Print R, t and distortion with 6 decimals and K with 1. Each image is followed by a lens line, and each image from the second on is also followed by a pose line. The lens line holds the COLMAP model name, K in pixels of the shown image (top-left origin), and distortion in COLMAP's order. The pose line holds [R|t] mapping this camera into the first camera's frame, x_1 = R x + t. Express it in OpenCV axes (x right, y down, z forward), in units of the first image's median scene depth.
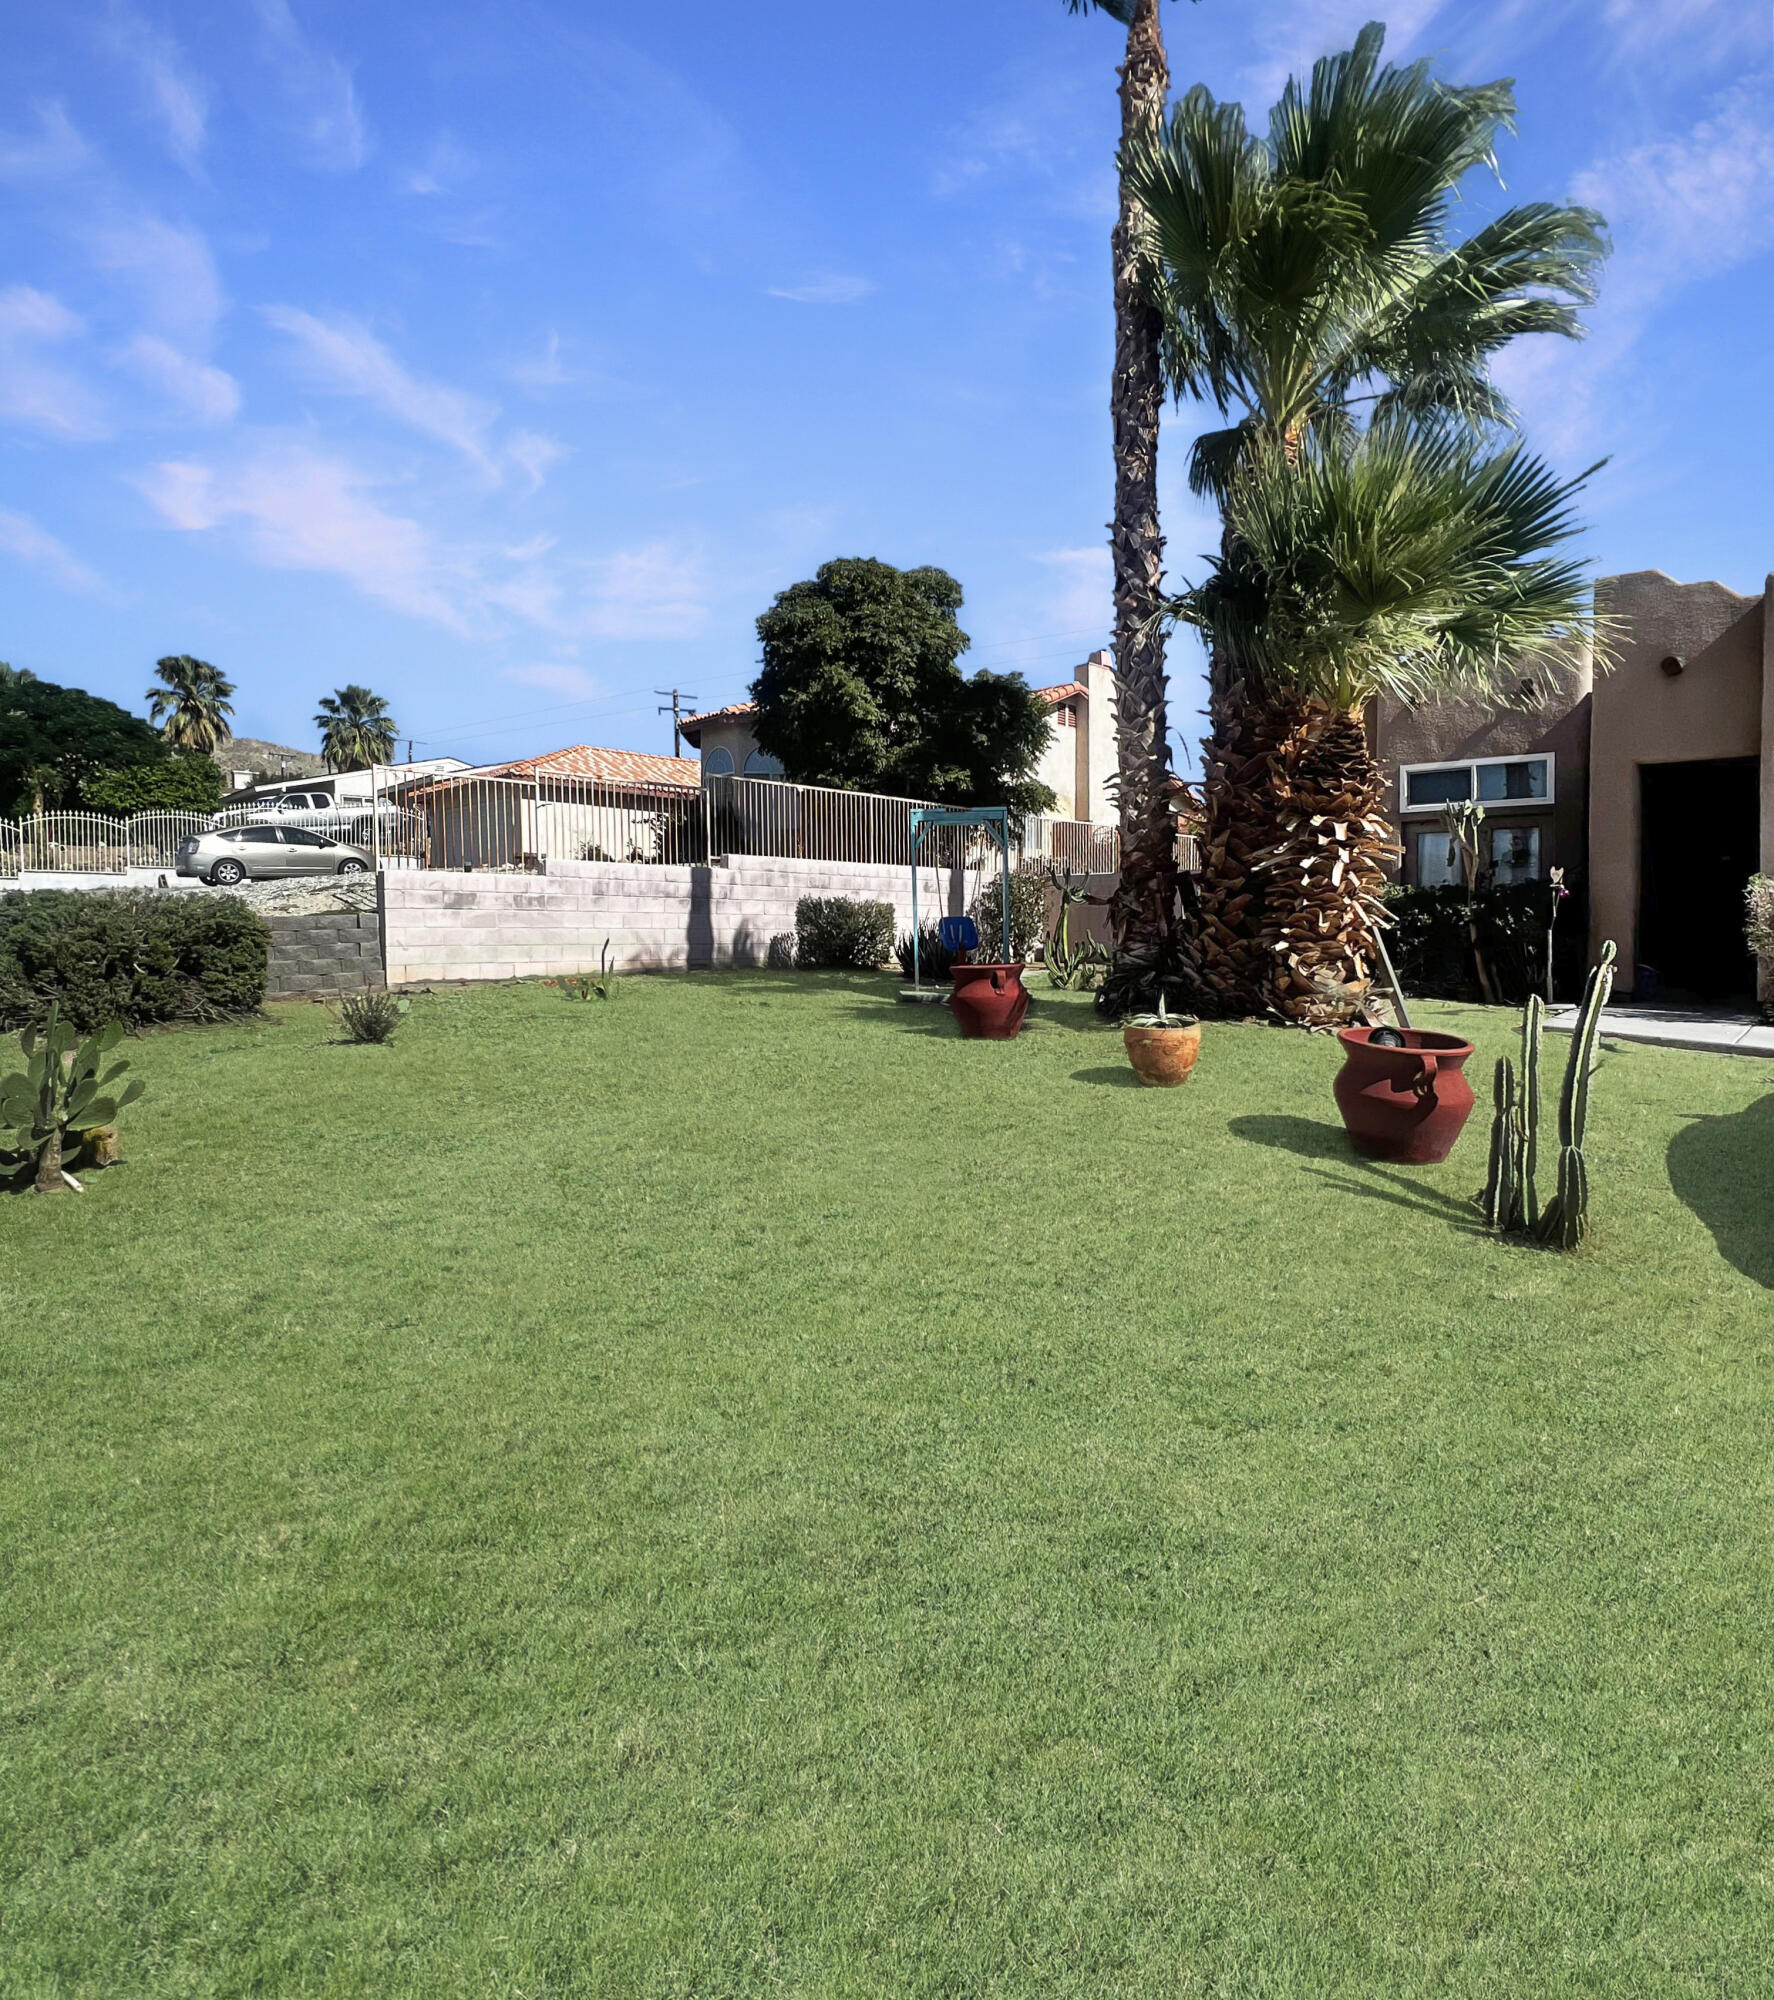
lens RADIAL K [[1046.8, 0, 939.2], [0, 1046.8, 956.5], [0, 0, 1]] dist [-0.004527, 0.002804]
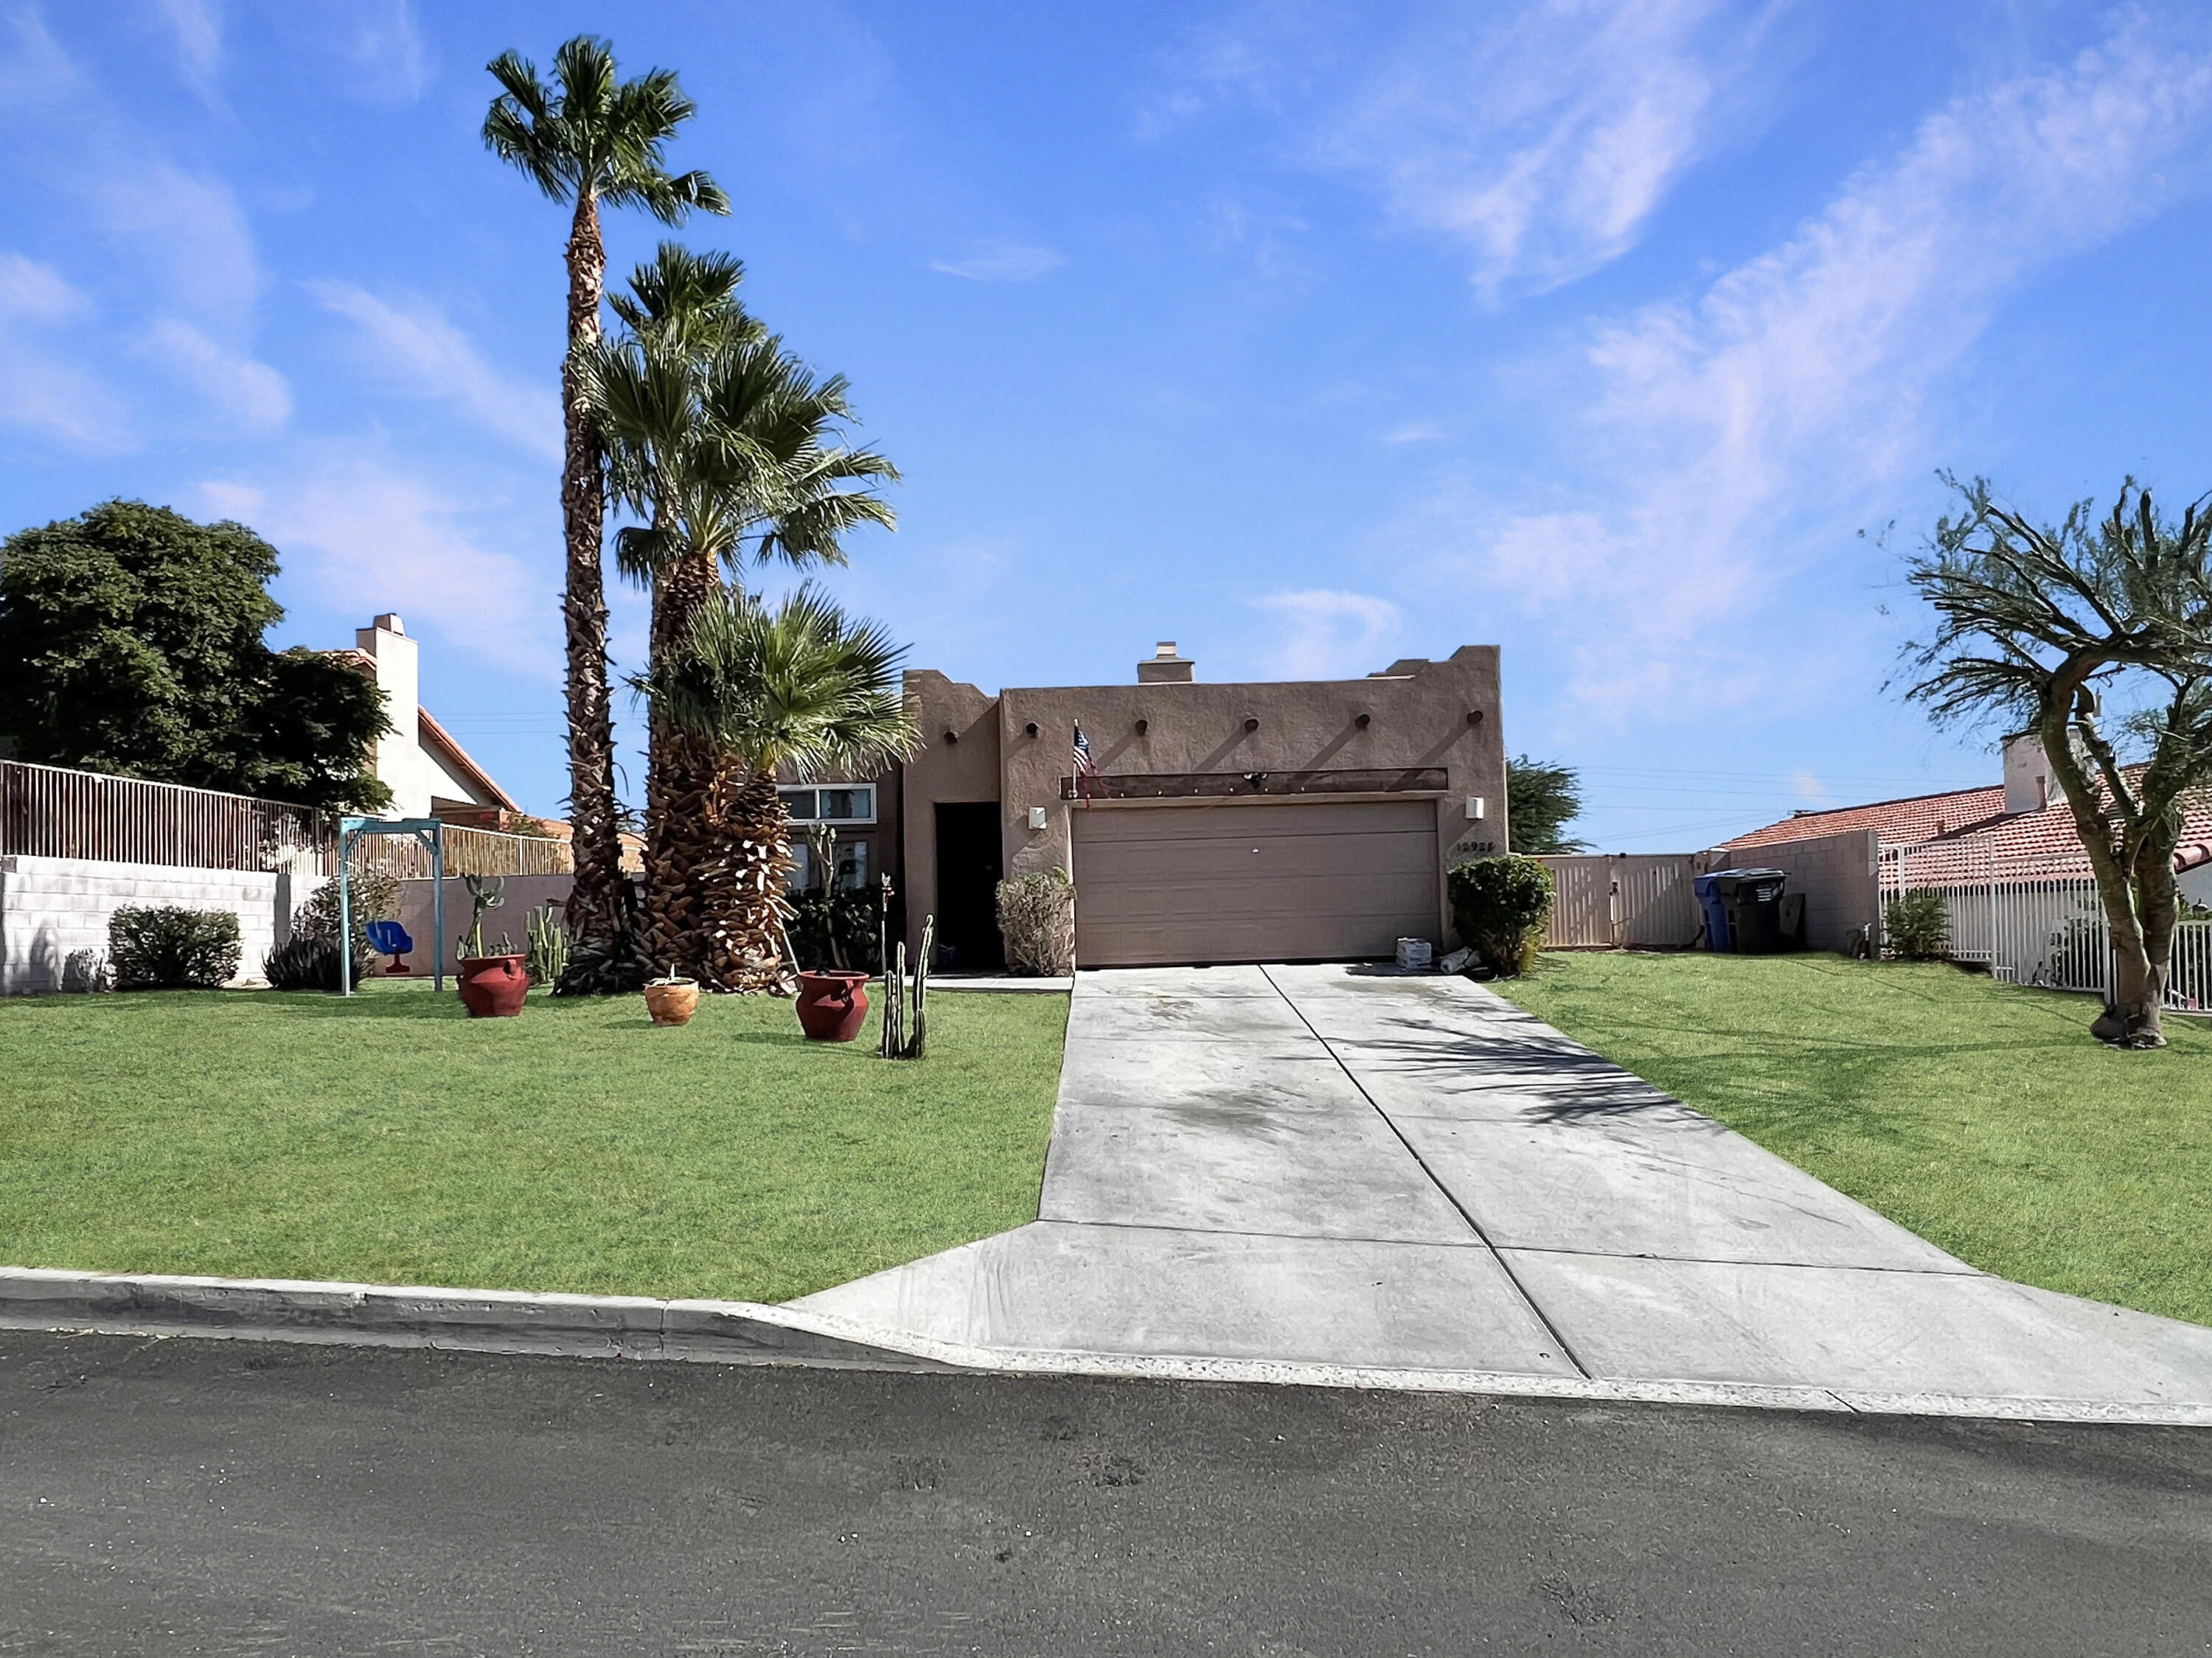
lens RADIAL K [[1269.9, 0, 1111.1], [0, 1269.9, 859.8], [0, 0, 1]] dist [0.003300, 0.000430]
pose [[0.747605, 0.011906, 0.664037, -0.252247], [0.048998, 0.996126, -0.073025, 0.025273], [-0.662334, 0.087131, 0.744125, -0.371618]]
